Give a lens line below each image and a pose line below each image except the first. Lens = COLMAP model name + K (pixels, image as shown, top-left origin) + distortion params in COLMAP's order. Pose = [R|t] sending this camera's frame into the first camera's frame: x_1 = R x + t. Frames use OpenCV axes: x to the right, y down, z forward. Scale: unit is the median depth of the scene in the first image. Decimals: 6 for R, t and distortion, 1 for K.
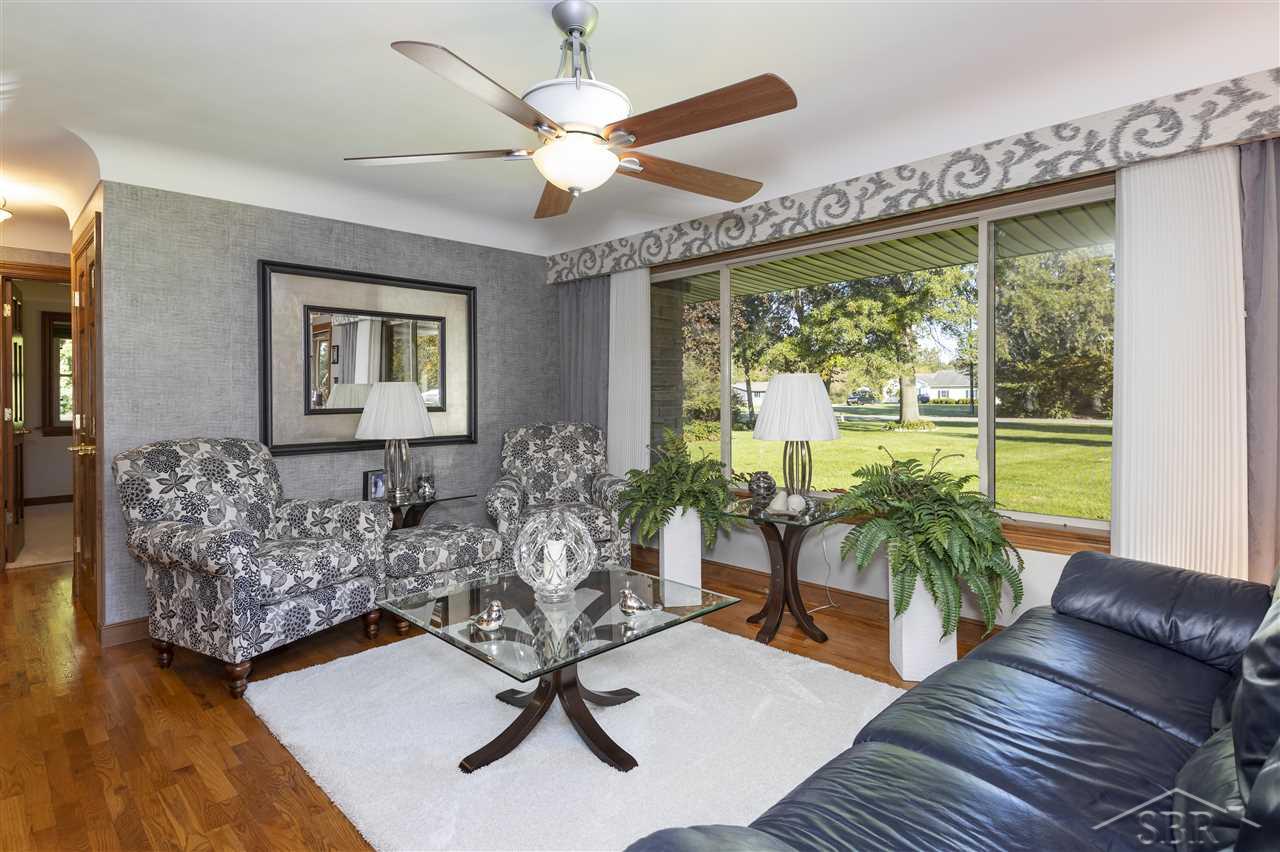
lens RADIAL K [[654.5, 0, 613.1], [0, 654.5, 403.5], [0, 0, 1]] dist [0.015194, -0.000764]
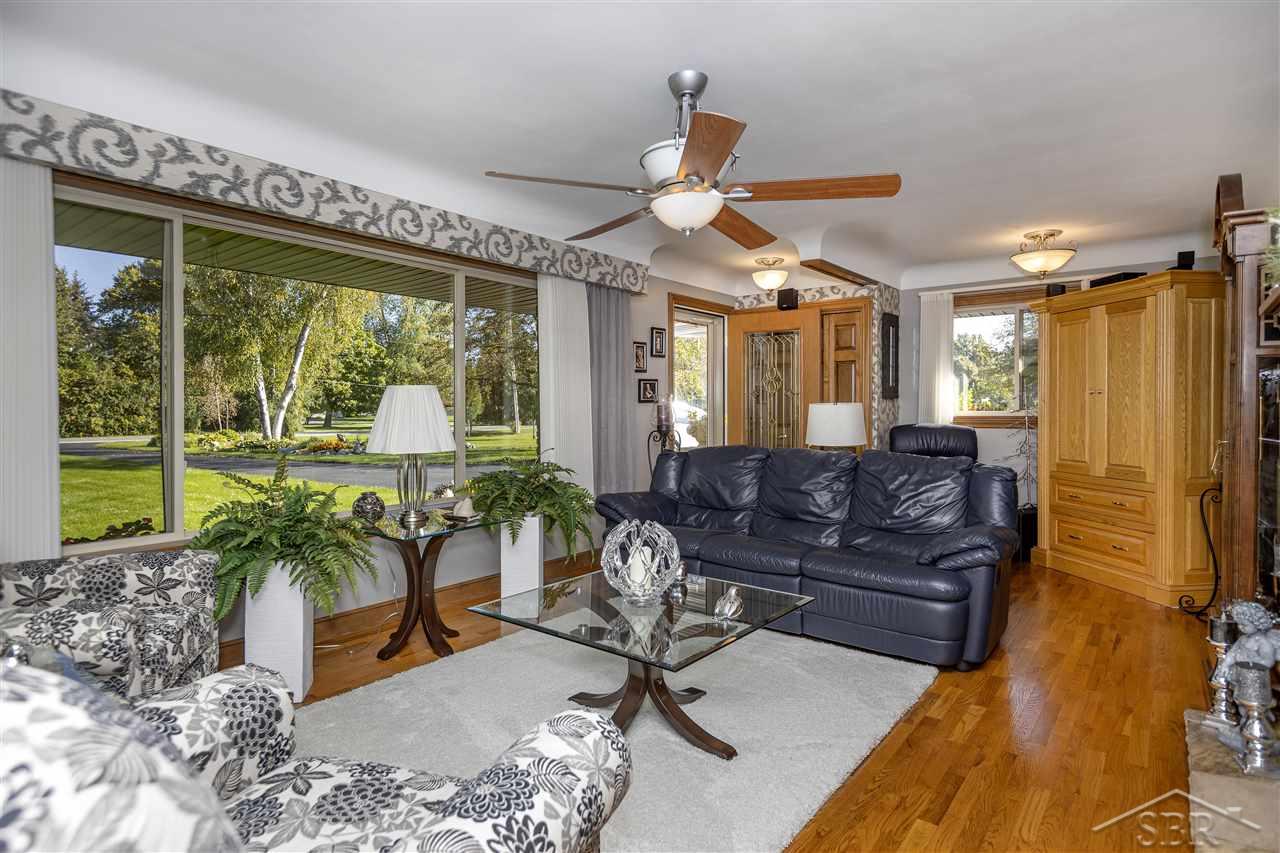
lens RADIAL K [[701.6, 0, 641.6], [0, 701.6, 421.7], [0, 0, 1]] dist [0.001338, -0.000487]
pose [[-0.108592, 0.002592, 0.994083, -0.650052], [-0.003508, 0.999989, -0.002990, 0.010003], [-0.994080, -0.003812, -0.108582, 0.619260]]
